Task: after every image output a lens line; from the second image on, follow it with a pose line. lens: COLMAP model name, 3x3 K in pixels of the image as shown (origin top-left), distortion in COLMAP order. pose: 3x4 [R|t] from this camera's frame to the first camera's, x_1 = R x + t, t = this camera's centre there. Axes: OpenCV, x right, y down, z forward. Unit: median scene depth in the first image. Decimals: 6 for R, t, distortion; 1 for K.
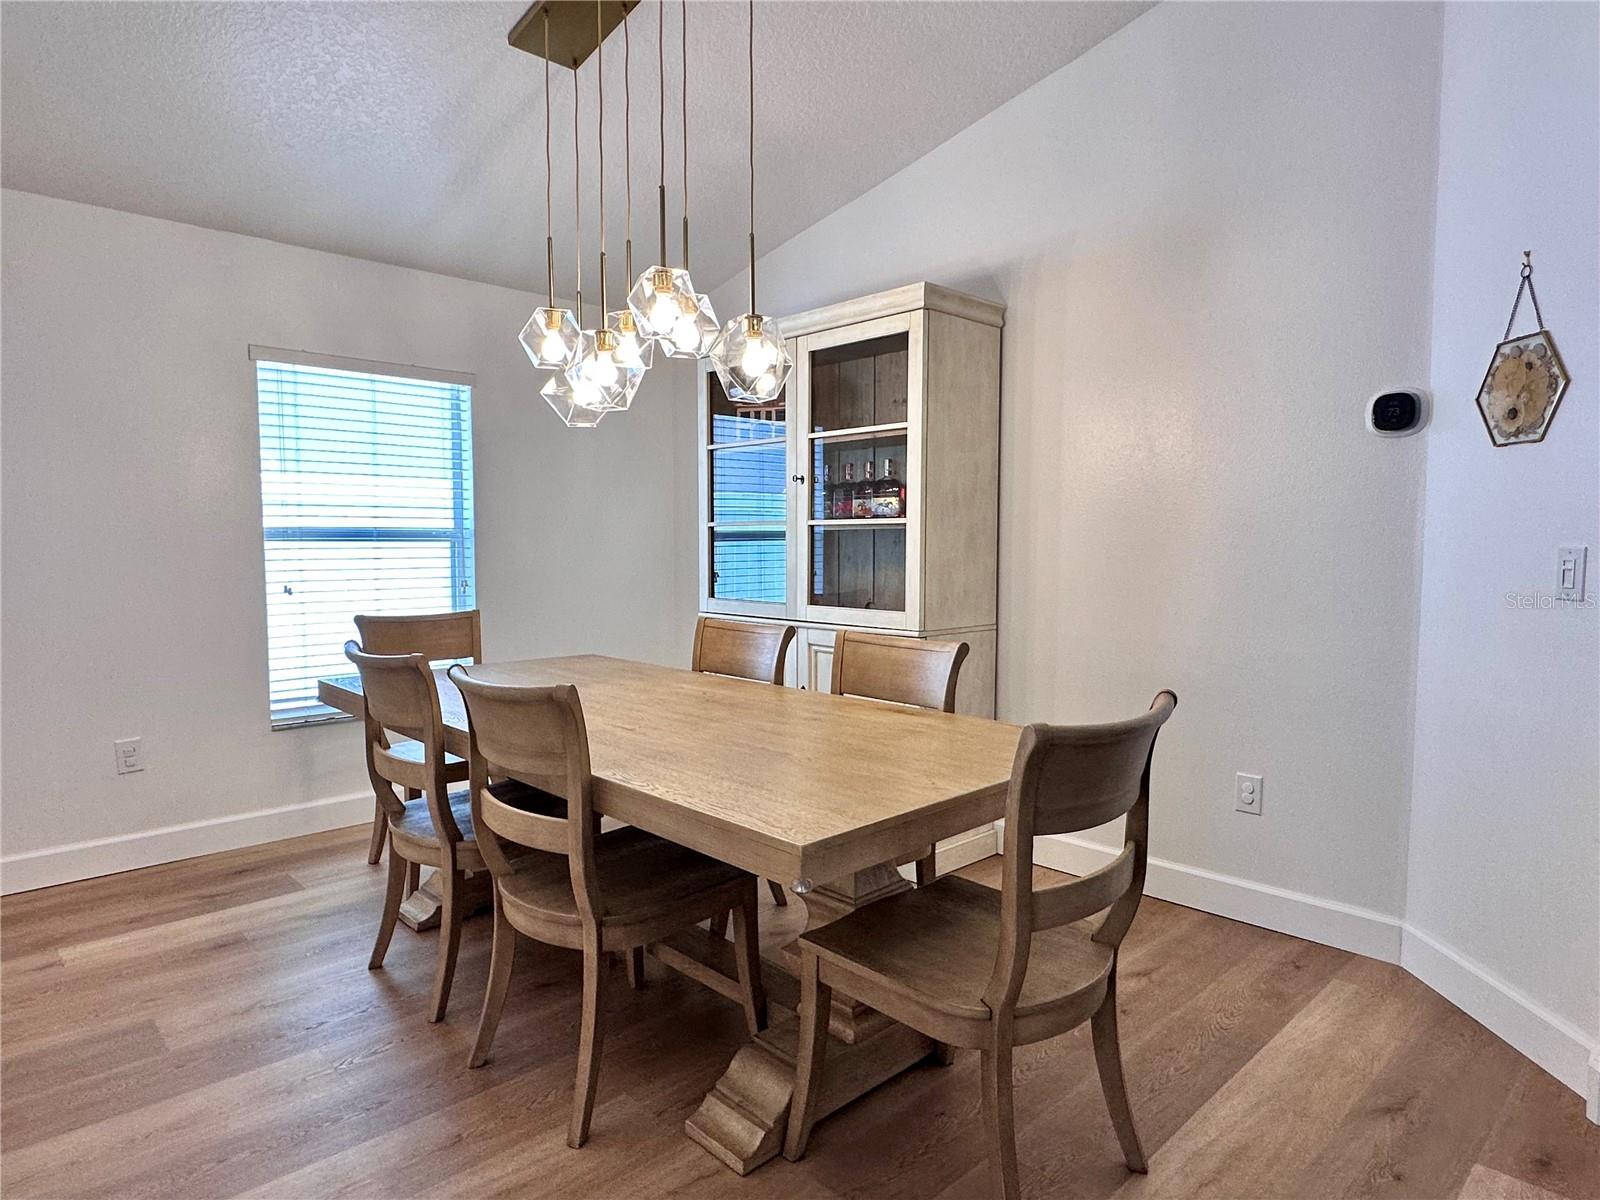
lens RADIAL K [[953.8, 0, 806.5], [0, 953.8, 606.2], [0, 0, 1]] dist [0.001887, 0.001297]
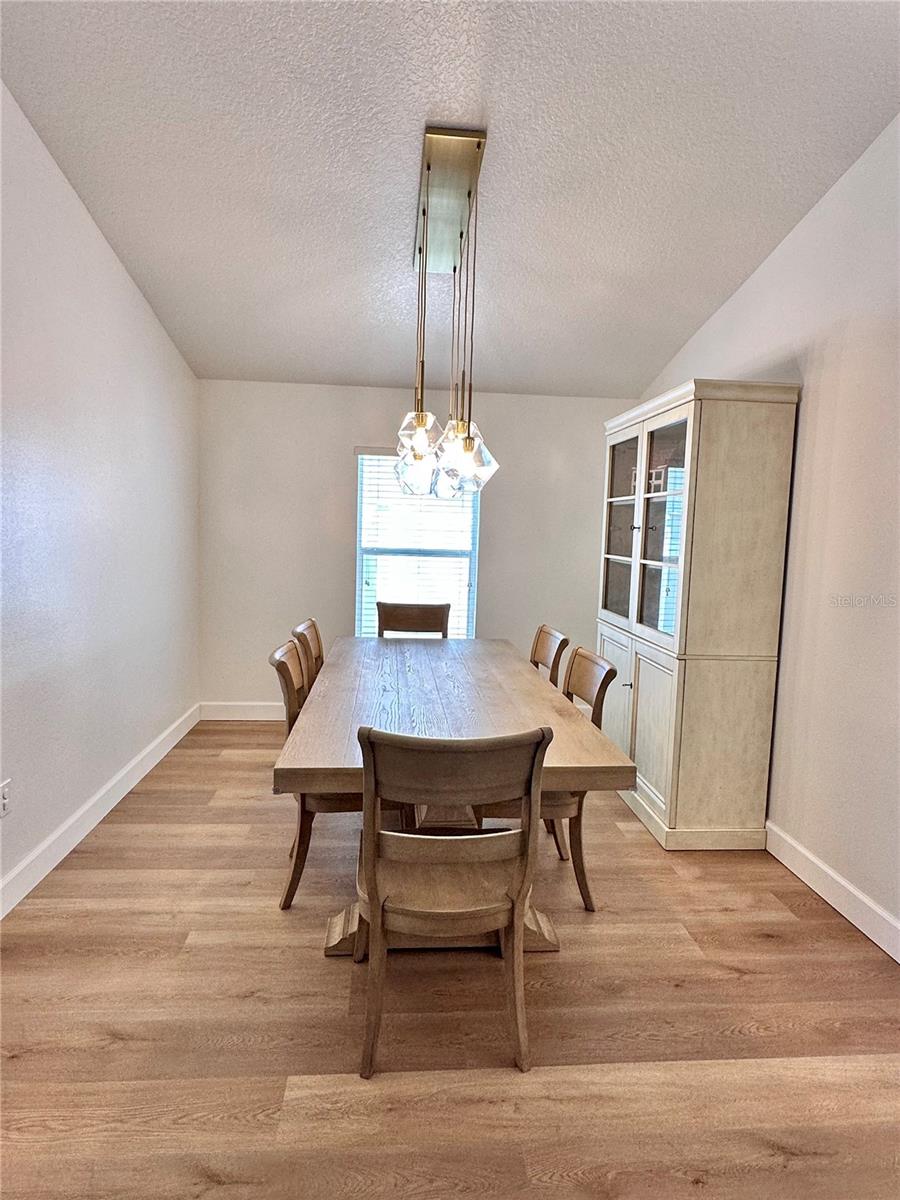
lens RADIAL K [[715.3, 0, 450.0], [0, 715.3, 600.0], [0, 0, 1]] dist [0.001887, 0.001297]
pose [[0.772396, 0.087356, -0.629105, 0.514362], [-0.071851, 0.996156, 0.050108, -0.078065], [0.631064, 0.006499, 0.775704, 0.073501]]
